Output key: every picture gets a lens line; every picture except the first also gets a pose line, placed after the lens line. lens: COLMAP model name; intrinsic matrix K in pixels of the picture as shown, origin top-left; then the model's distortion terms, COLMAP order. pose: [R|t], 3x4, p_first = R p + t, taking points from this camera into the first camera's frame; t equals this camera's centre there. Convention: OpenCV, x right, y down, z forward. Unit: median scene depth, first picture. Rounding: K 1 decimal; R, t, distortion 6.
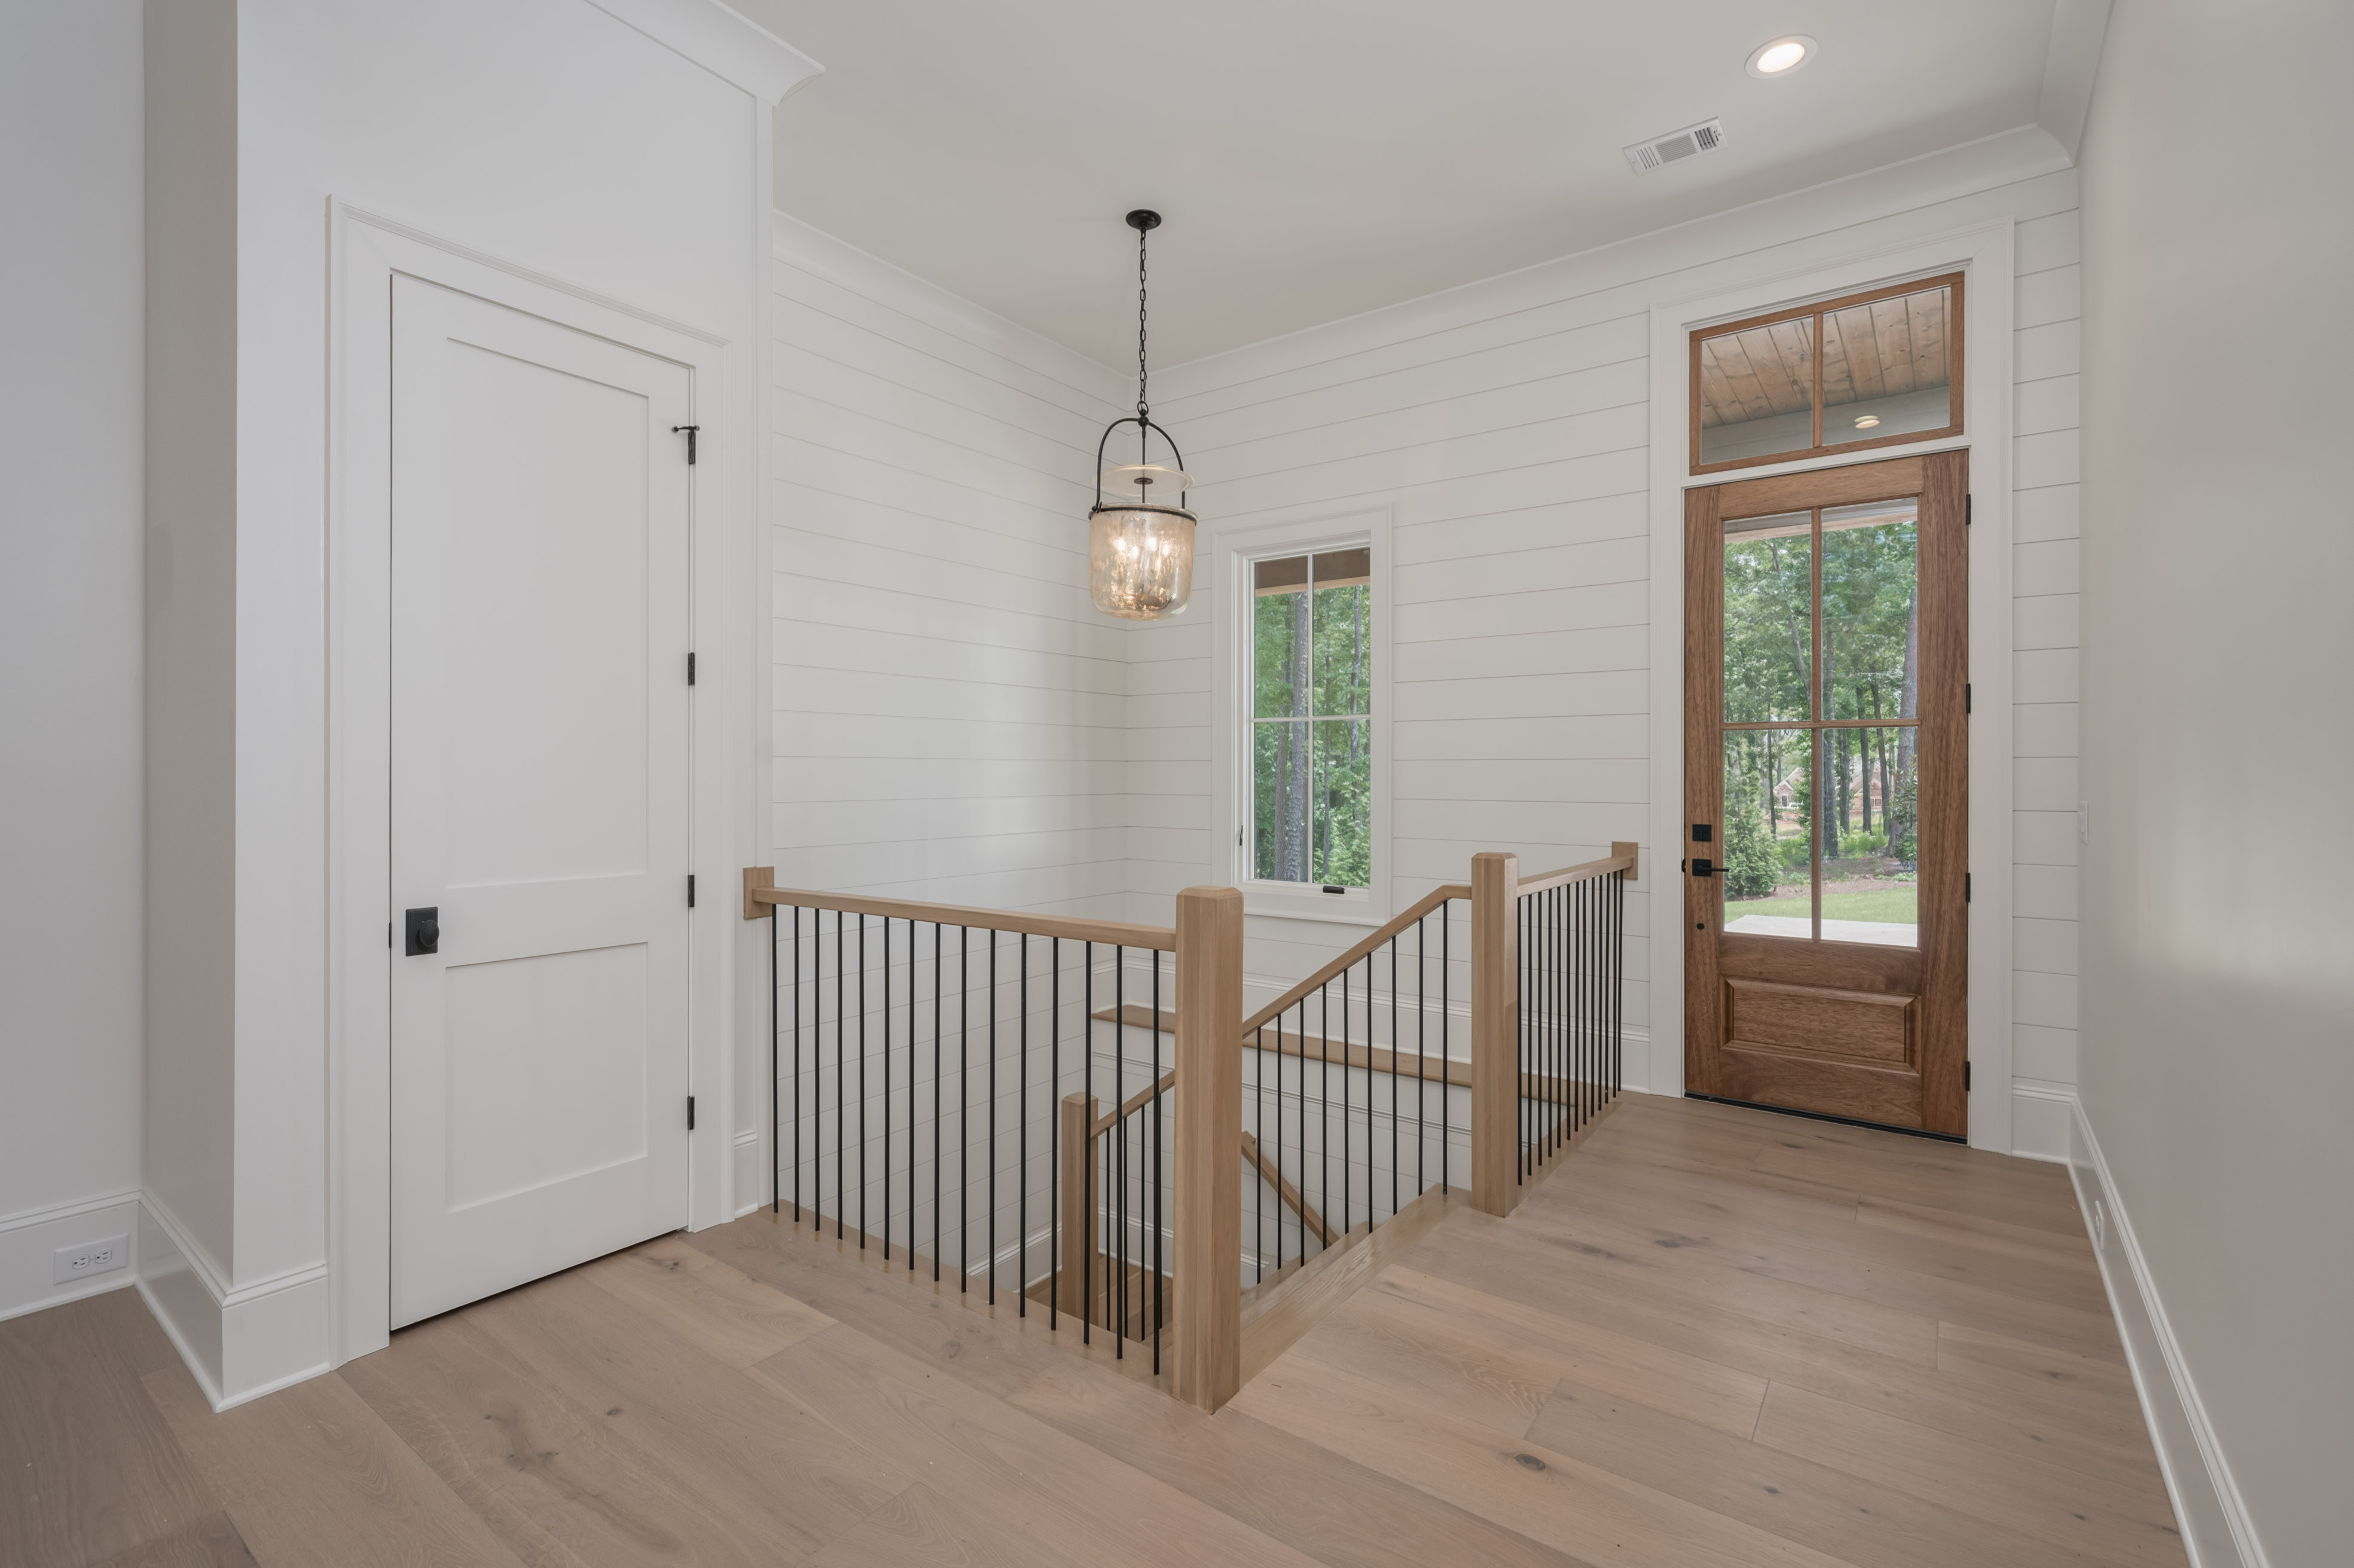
lens RADIAL K [[1046.7, 0, 1186.5], [0, 1046.7, 769.1], [0, 0, 1]] dist [-0.001486, 0.000704]
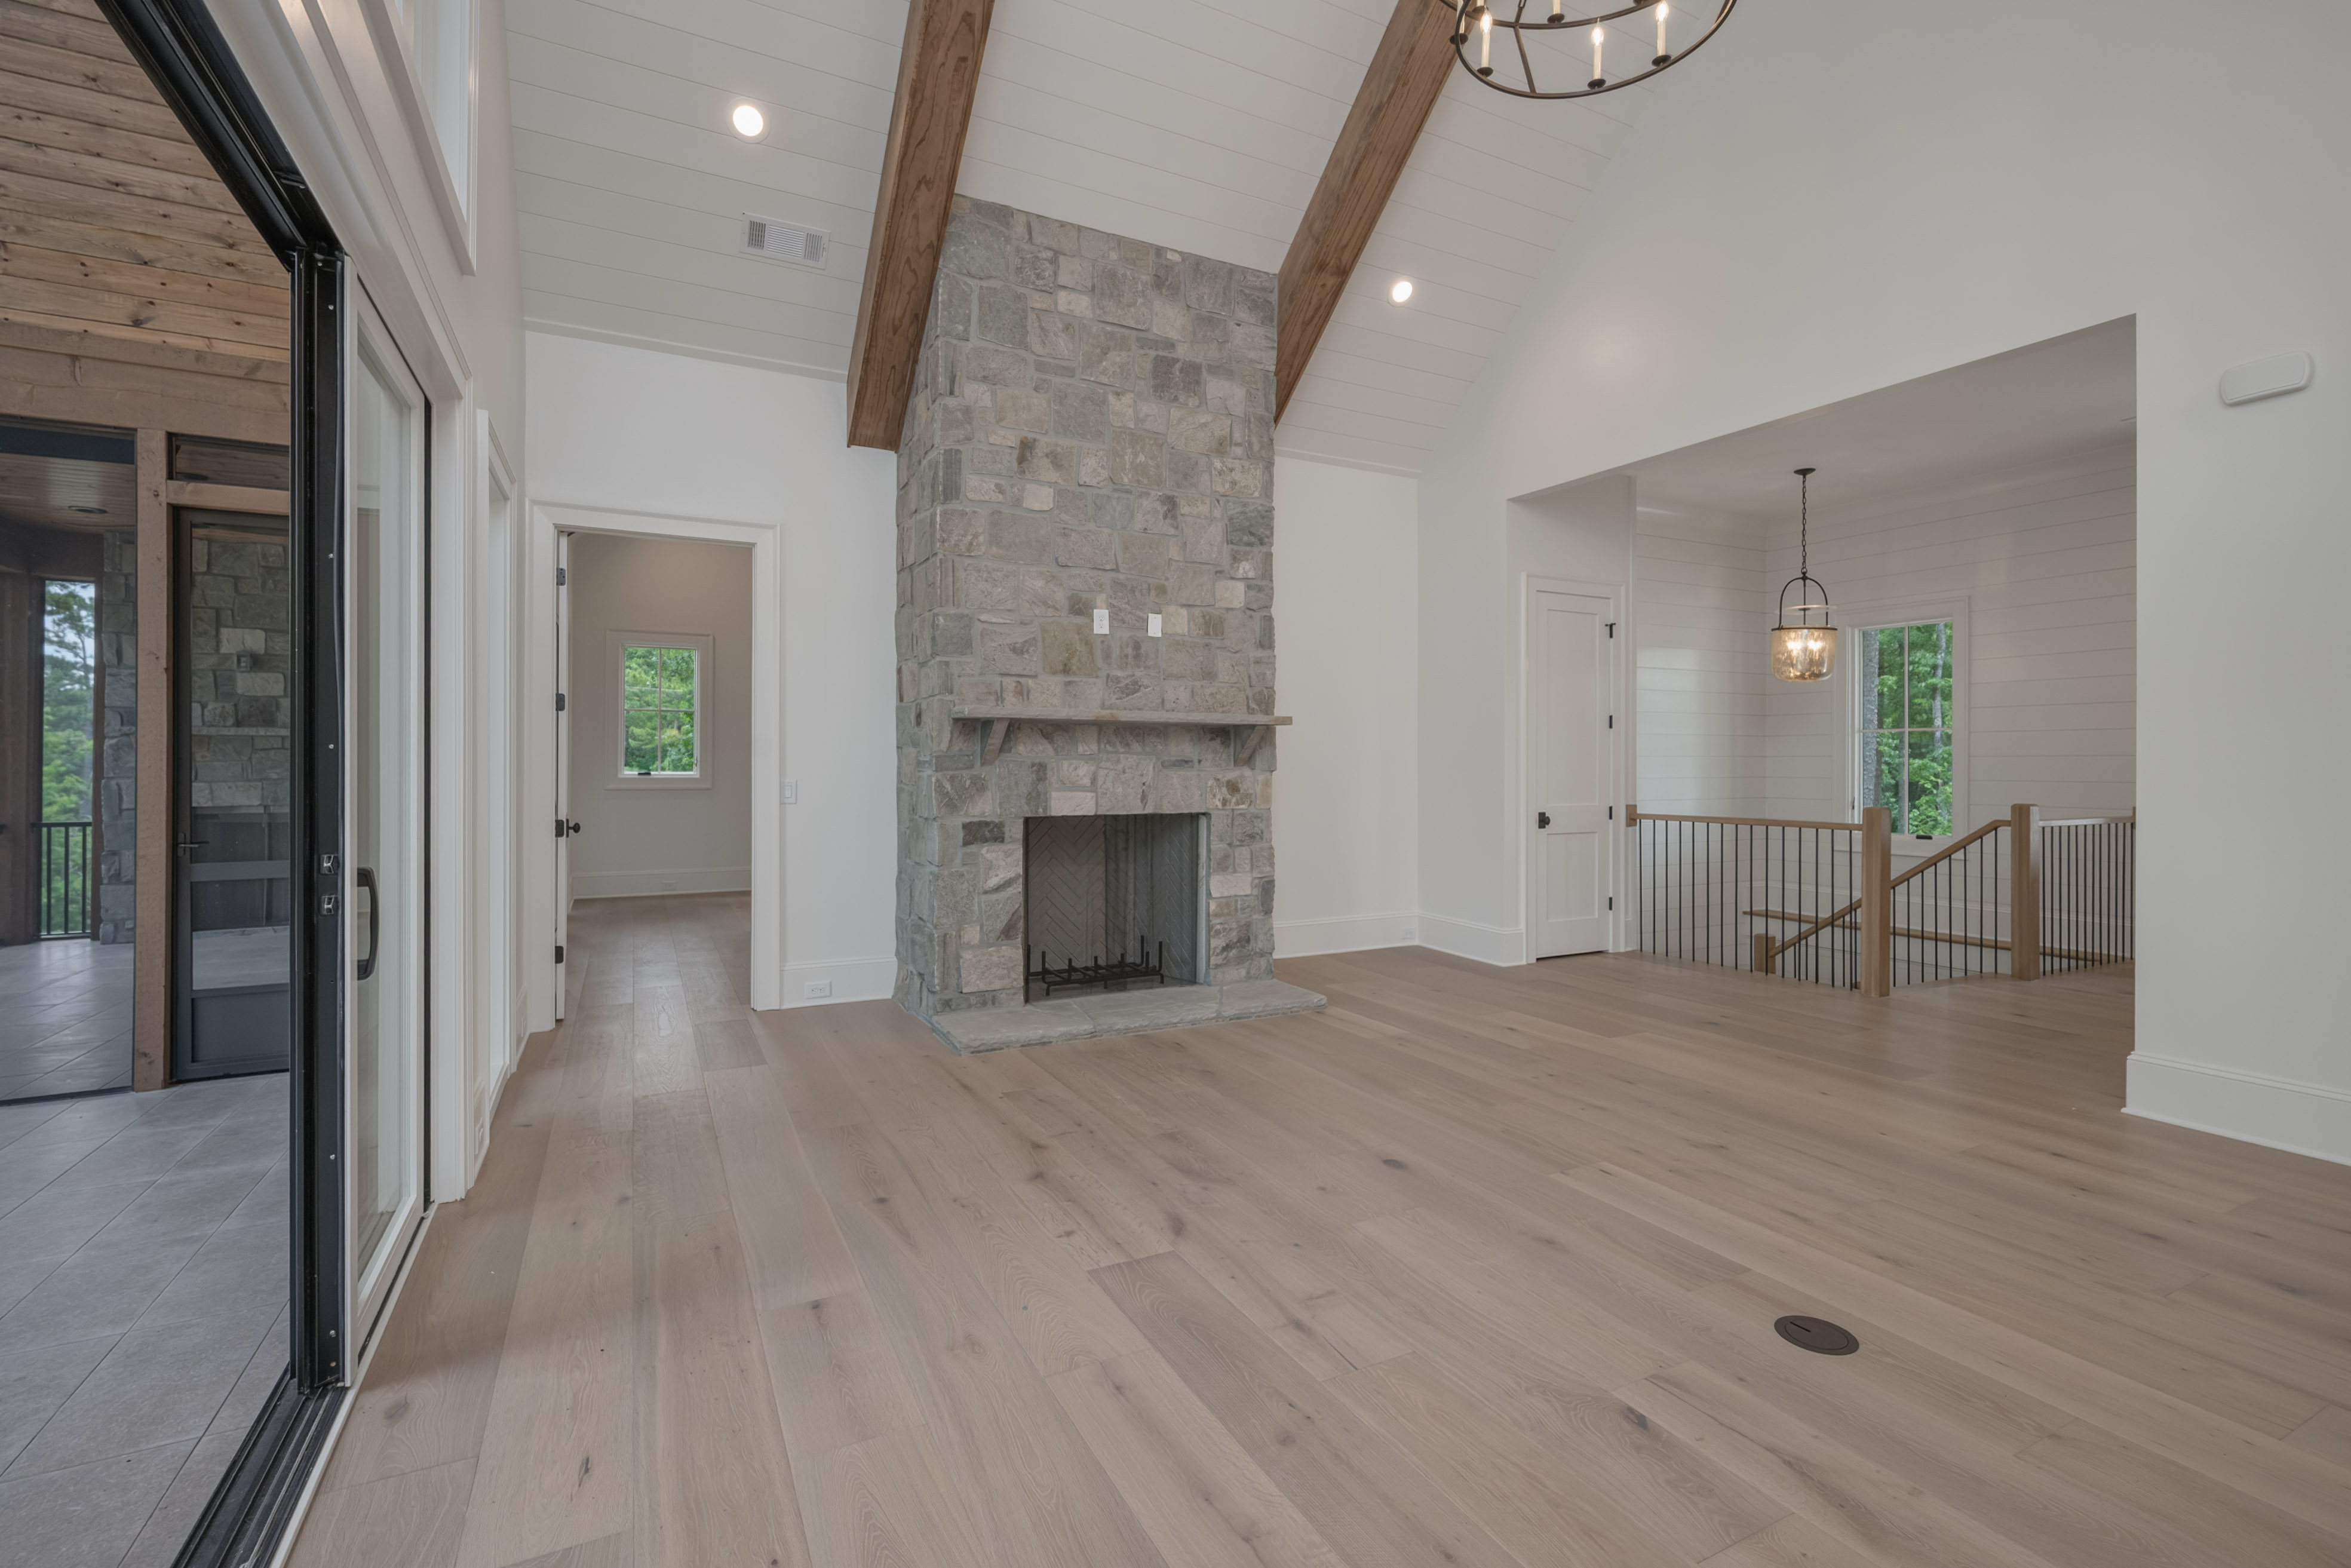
lens RADIAL K [[1045.5, 0, 1178.4], [0, 1045.5, 762.6], [0, 0, 1]] dist [-0.001486, 0.000704]
pose [[0.893058, 0.001096, -0.449941, -0.246751], [0.000378, 0.999995, 0.003187, -0.006769], [0.449942, -0.003016, 0.893053, -1.462992]]
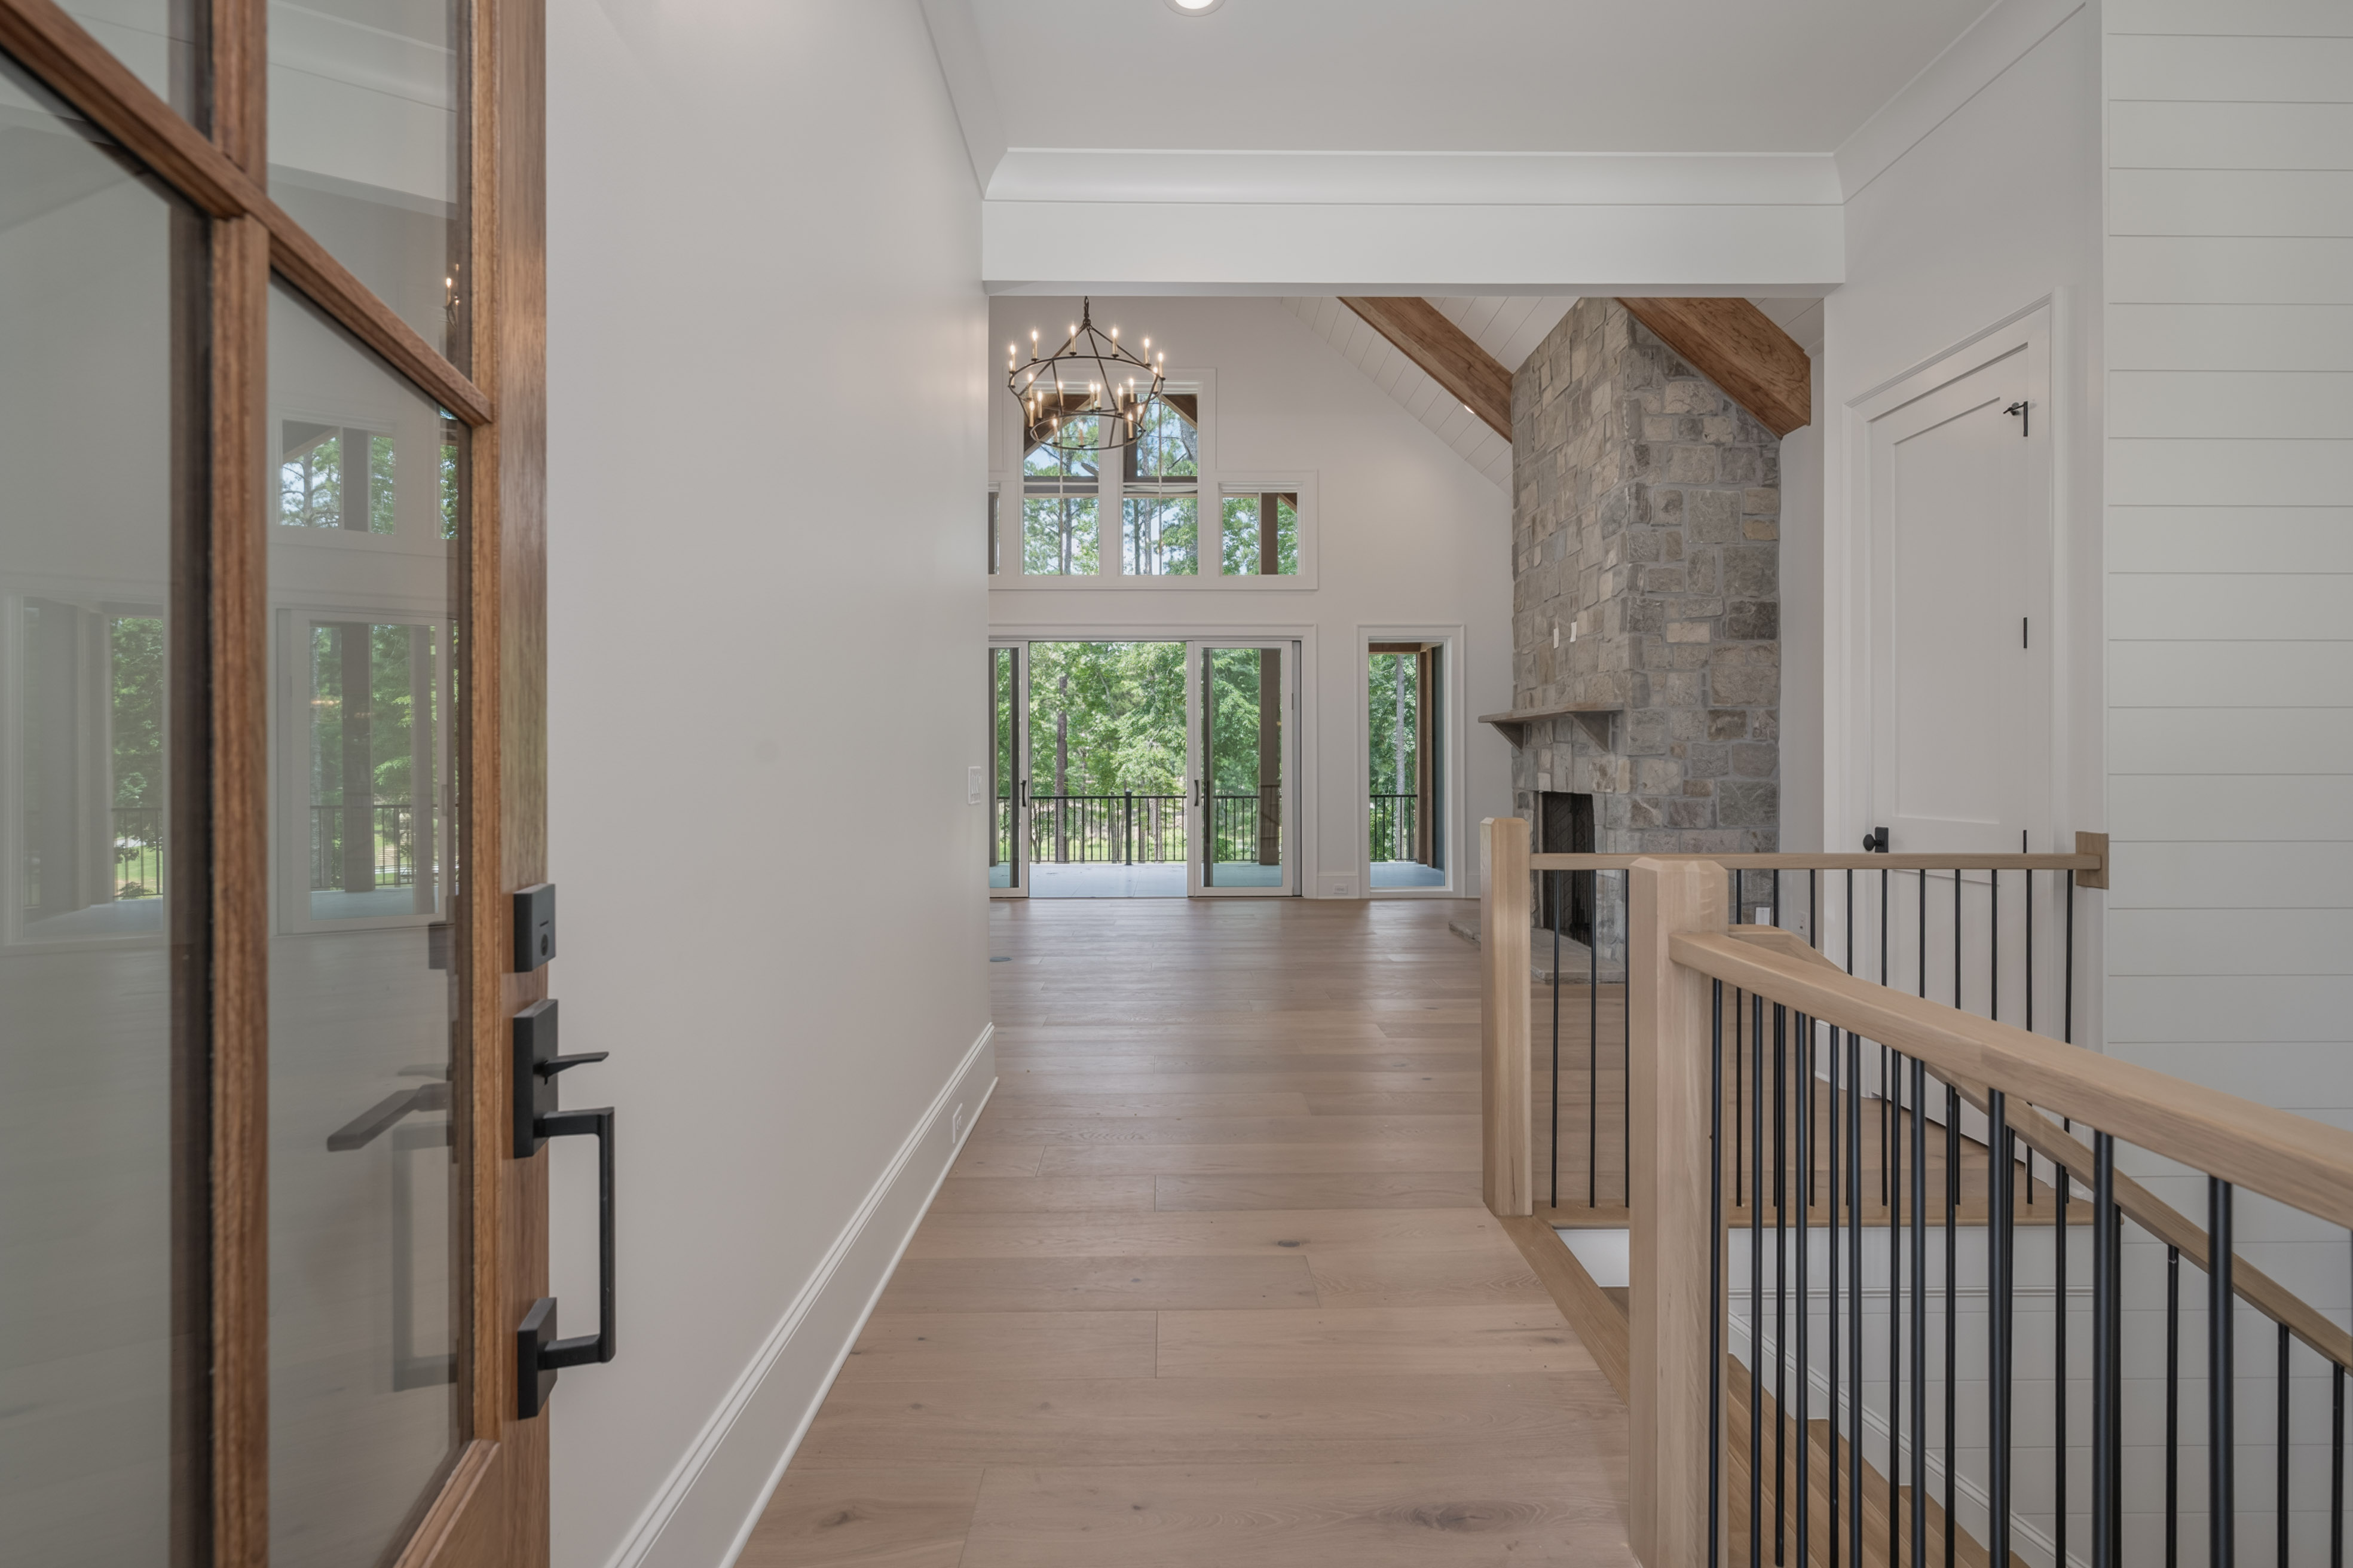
lens RADIAL K [[1046.3, 0, 1172.8], [0, 1046.3, 780.6], [0, 0, 1]] dist [-0.001486, 0.000704]
pose [[-0.809995, 0.010142, -0.586350, 0.734220], [0.005460, 0.999938, 0.009753, 0.034024], [0.586412, 0.004699, -0.809999, 1.188779]]
